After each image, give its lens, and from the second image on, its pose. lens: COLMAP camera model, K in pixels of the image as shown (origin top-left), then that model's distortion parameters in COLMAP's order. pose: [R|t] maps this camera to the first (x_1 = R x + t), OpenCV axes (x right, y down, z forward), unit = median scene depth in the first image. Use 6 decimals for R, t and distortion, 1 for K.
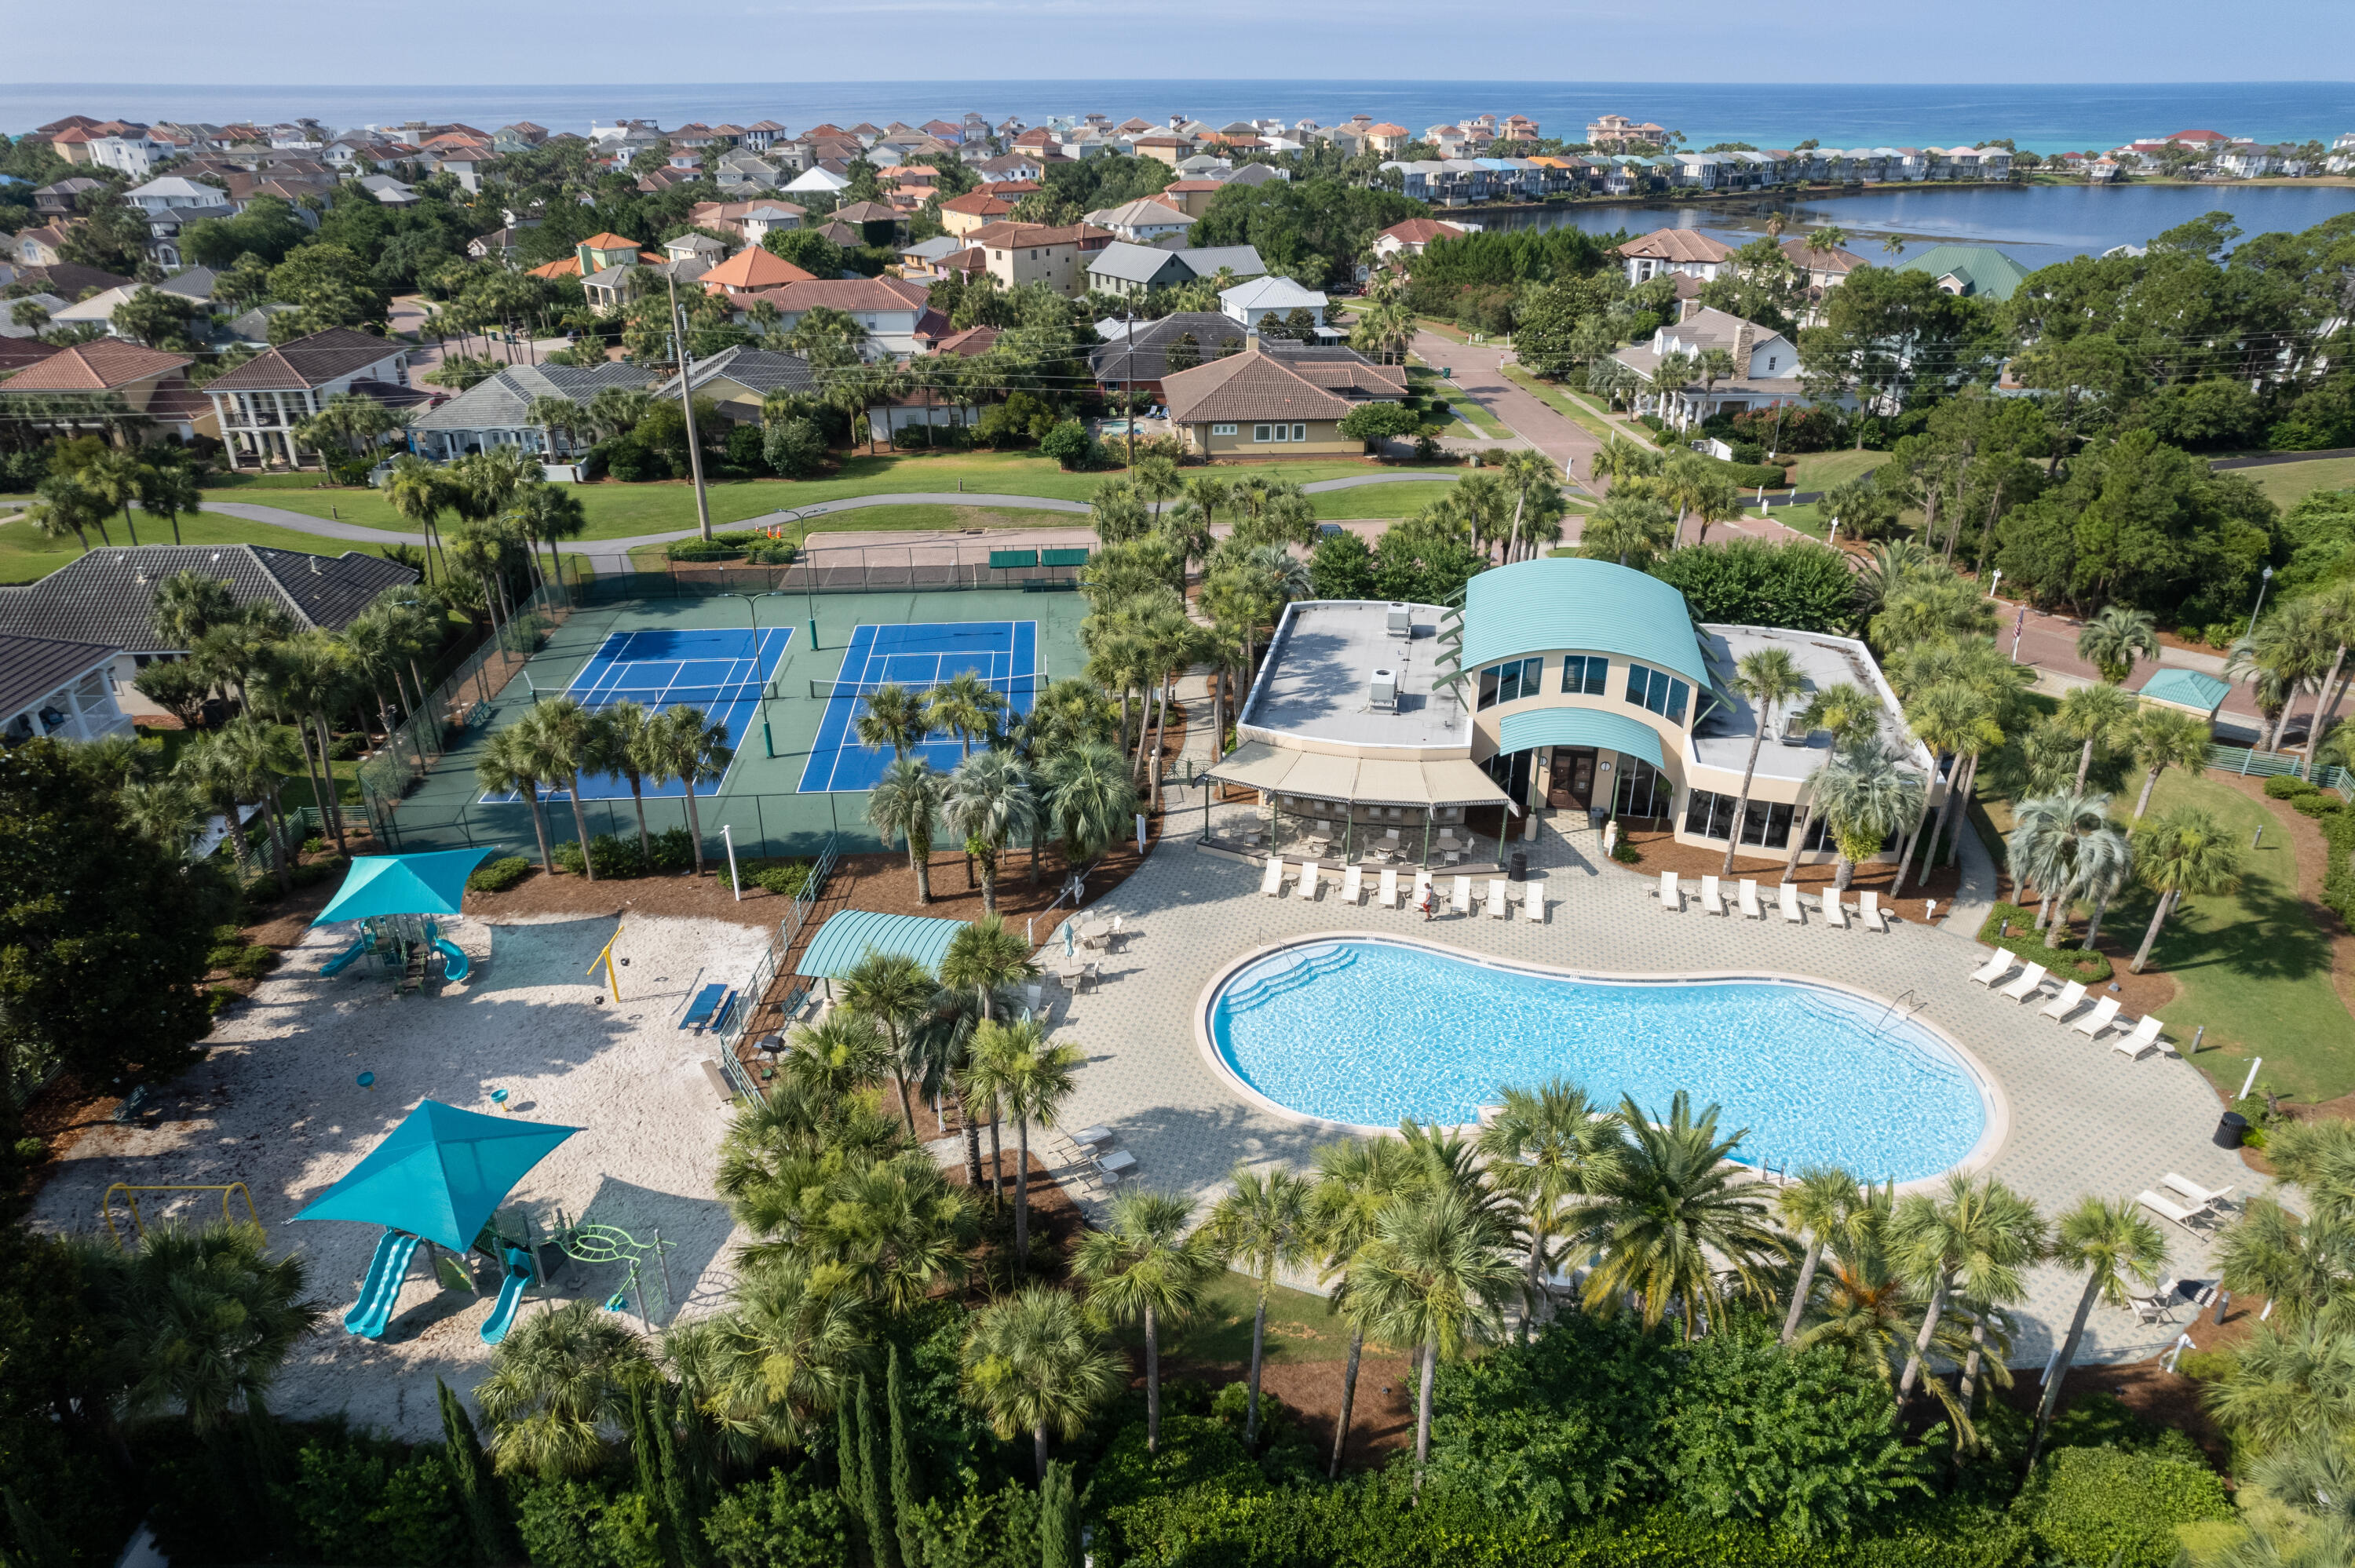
lens RADIAL K [[1472.6, 0, 1177.5], [0, 1472.6, 784.0], [0, 0, 1]] dist [-0.069297, 0.064373]
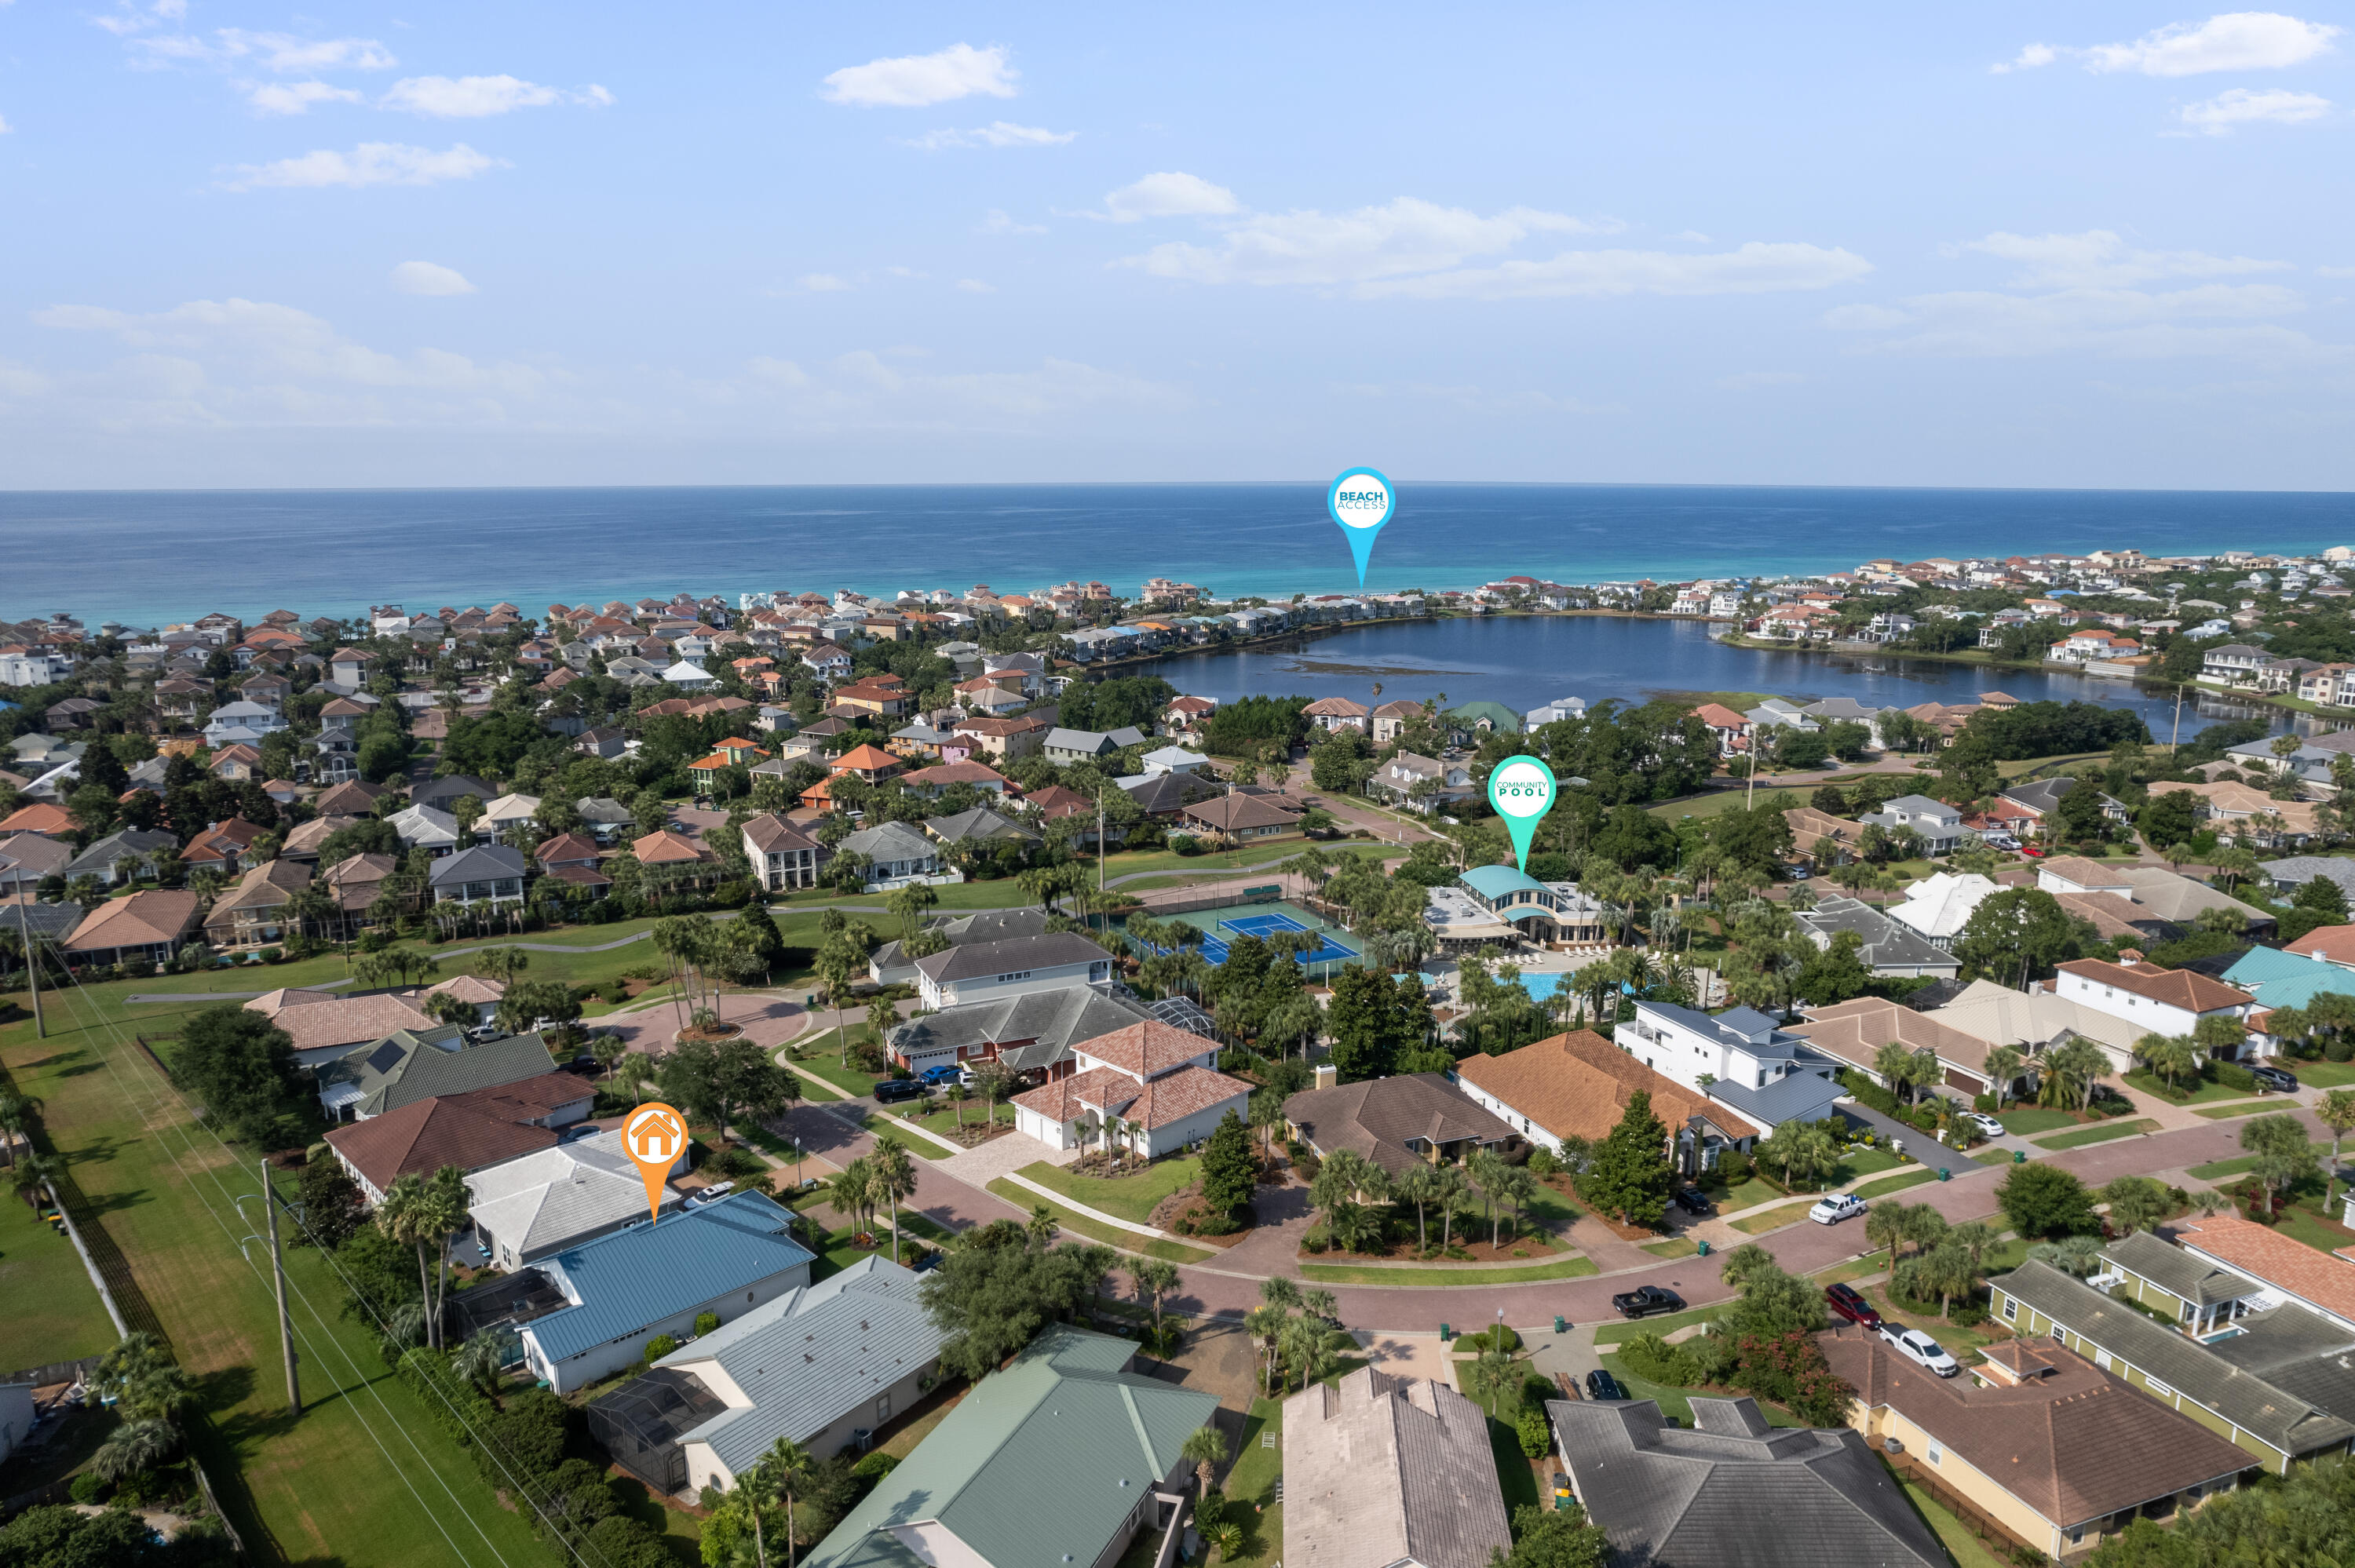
lens RADIAL K [[1472.6, 0, 1177.5], [0, 1472.6, 784.0], [0, 0, 1]] dist [-0.069297, 0.064373]
pose [[0.931979, -0.070747, 0.355541, -0.809603], [0.157059, 0.962744, -0.220127, 0.143838], [-0.326722, 0.260995, 0.908369, -0.914661]]
